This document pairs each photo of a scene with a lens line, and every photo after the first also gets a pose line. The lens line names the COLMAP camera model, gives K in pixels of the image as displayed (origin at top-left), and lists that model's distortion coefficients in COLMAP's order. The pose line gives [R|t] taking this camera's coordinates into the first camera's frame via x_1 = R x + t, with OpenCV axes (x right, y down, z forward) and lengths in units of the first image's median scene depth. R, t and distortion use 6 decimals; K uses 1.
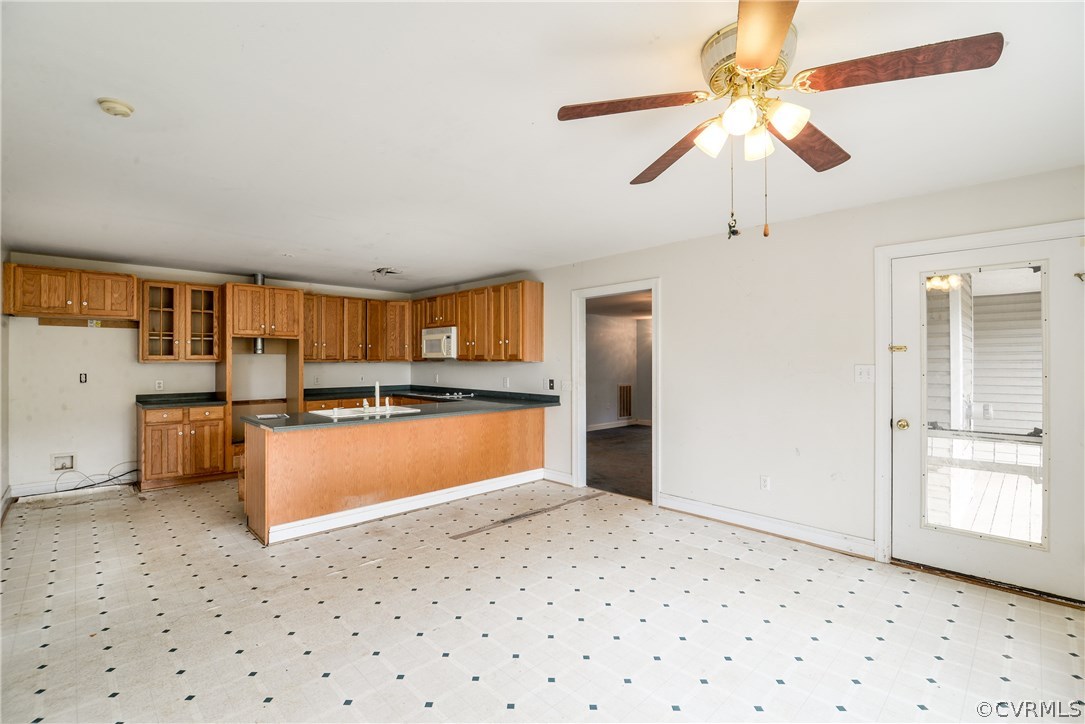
lens RADIAL K [[488.8, 0, 534.6], [0, 488.8, 360.8], [0, 0, 1]] dist [0.014261, -0.013057]
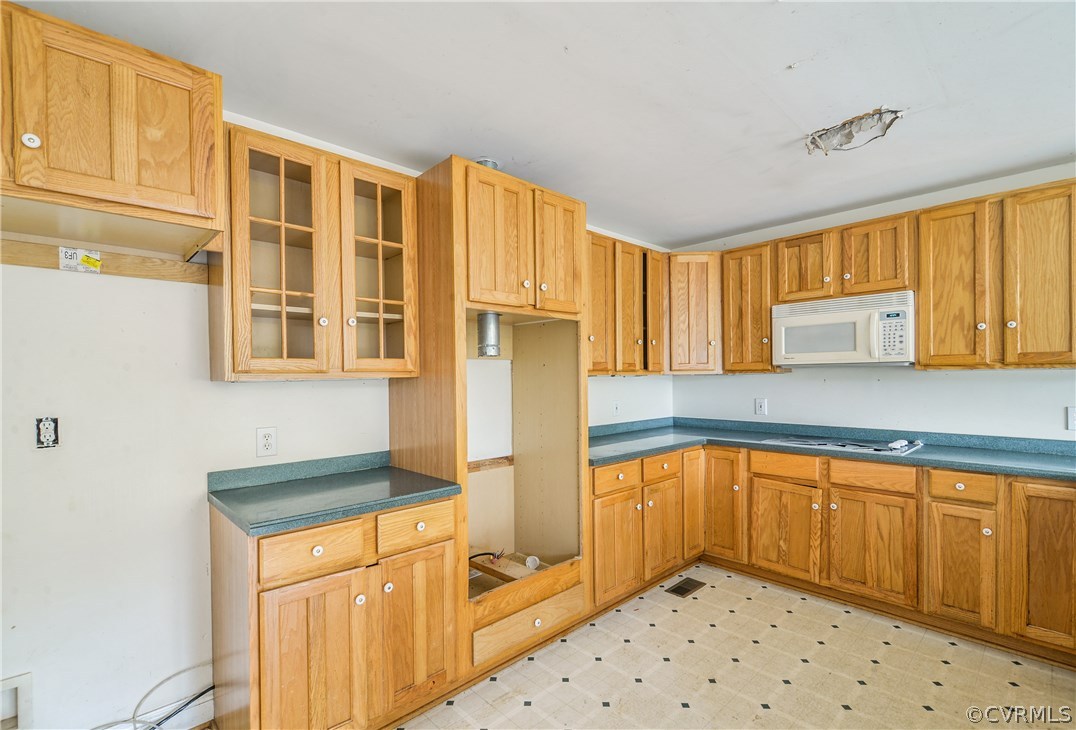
lens RADIAL K [[476.4, 0, 540.8], [0, 476.4, 379.5], [0, 0, 1]] dist [-0.001864, -0.000350]
pose [[0.999749, -0.014390, 0.017196, -0.527163], [0.014278, 0.999876, 0.006658, 0.003086], [-0.017290, -0.006411, 0.999830, 0.597223]]
